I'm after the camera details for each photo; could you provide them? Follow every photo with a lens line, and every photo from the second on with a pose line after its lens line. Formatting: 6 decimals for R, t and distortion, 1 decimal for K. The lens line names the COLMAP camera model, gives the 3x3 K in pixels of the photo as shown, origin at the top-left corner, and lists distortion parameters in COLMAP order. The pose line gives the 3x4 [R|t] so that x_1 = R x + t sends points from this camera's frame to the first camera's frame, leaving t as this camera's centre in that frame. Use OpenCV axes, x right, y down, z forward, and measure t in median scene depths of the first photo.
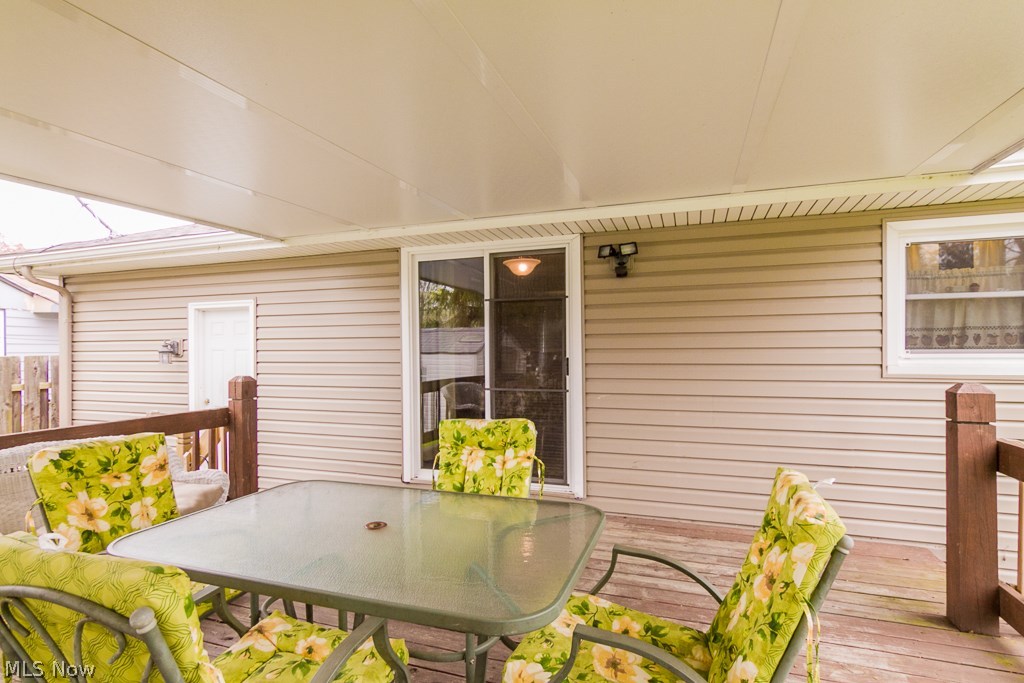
lens RADIAL K [[526.2, 0, 510.9], [0, 526.2, 344.4], [0, 0, 1]] dist [-0.002696, 0.002683]
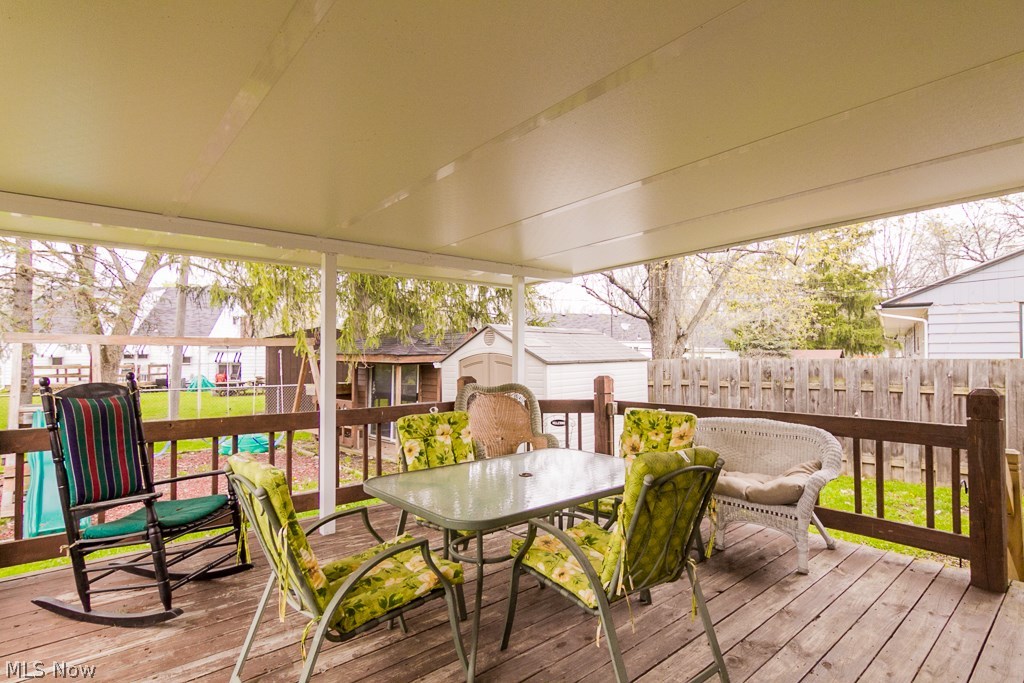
lens RADIAL K [[526.2, 0, 509.3], [0, 526.2, 344.7], [0, 0, 1]] dist [-0.002696, 0.002683]
pose [[-0.488958, -0.007200, -0.872278, 0.956622], [0.014230, 0.999767, -0.016229, -0.004470], [0.872191, -0.020348, -0.488742, 1.497809]]
